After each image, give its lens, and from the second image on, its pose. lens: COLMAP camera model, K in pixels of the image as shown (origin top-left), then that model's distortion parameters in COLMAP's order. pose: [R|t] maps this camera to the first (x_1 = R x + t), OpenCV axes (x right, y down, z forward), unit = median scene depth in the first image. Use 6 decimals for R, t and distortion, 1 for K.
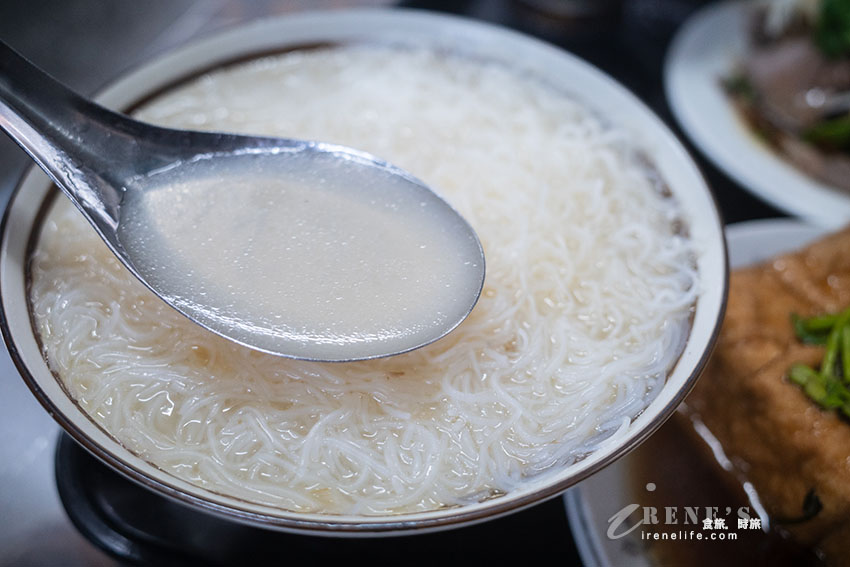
lens RADIAL K [[736.7, 0, 406.2], [0, 736.7, 268.9], [0, 0, 1]] dist [-0.042317, 0.045135]
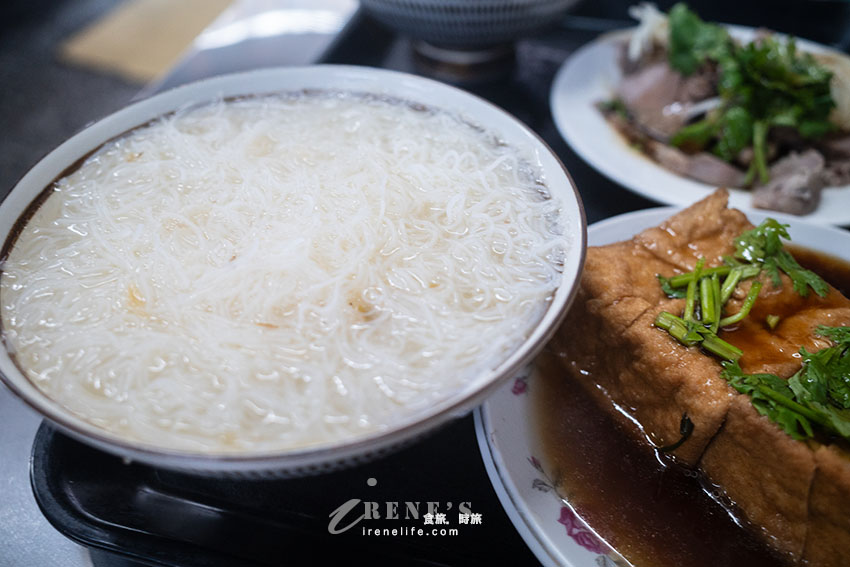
lens RADIAL K [[736.7, 0, 403.5], [0, 736.7, 275.9], [0, 0, 1]] dist [-0.042317, 0.045135]
pose [[0.993410, -0.103580, 0.049059, 0.069741], [0.108070, 0.989099, -0.100024, 0.141540], [-0.038164, 0.104667, 0.993775, -0.155225]]
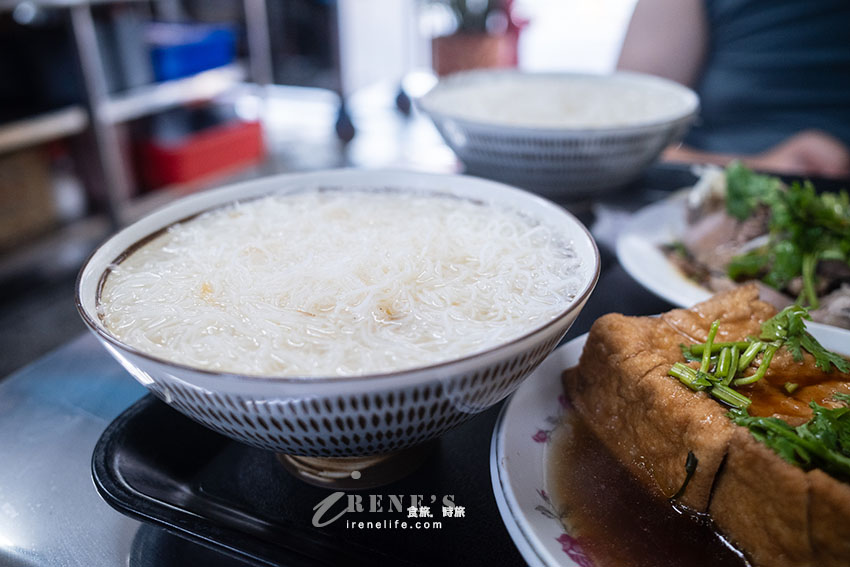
lens RADIAL K [[736.7, 0, 418.6], [0, 736.7, 288.4], [0, 0, 1]] dist [-0.042317, 0.045135]
pose [[0.996403, -0.011864, -0.083901, 0.200969], [-0.022898, 0.915610, -0.401415, 0.508056], [0.081583, 0.401893, 0.912045, -0.217396]]
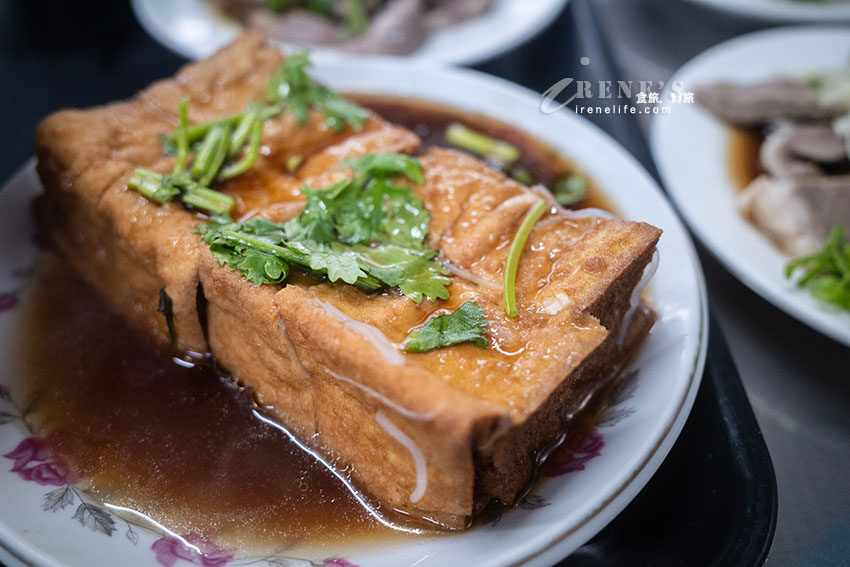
lens RADIAL K [[736.7, 0, 421.0], [0, 736.7, 284.2], [0, 0, 1]] dist [-0.042317, 0.045135]
pose [[0.928903, -0.286247, 0.234952, 0.592968], [0.299615, 0.953794, -0.022523, 0.383834], [-0.217649, 0.091317, 0.971746, 0.036895]]
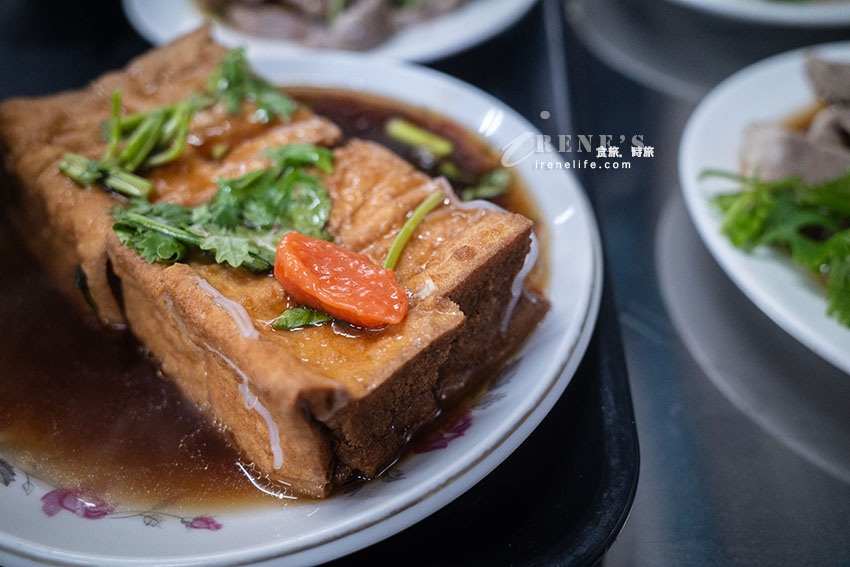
lens RADIAL K [[736.7, 0, 432.0], [0, 736.7, 280.8], [0, 0, 1]] dist [-0.042317, 0.045135]
pose [[0.951377, -0.255462, 0.172109, 0.770035], [0.265516, 0.963366, -0.037778, 0.452274], [-0.156154, 0.081639, 0.984353, -0.045174]]
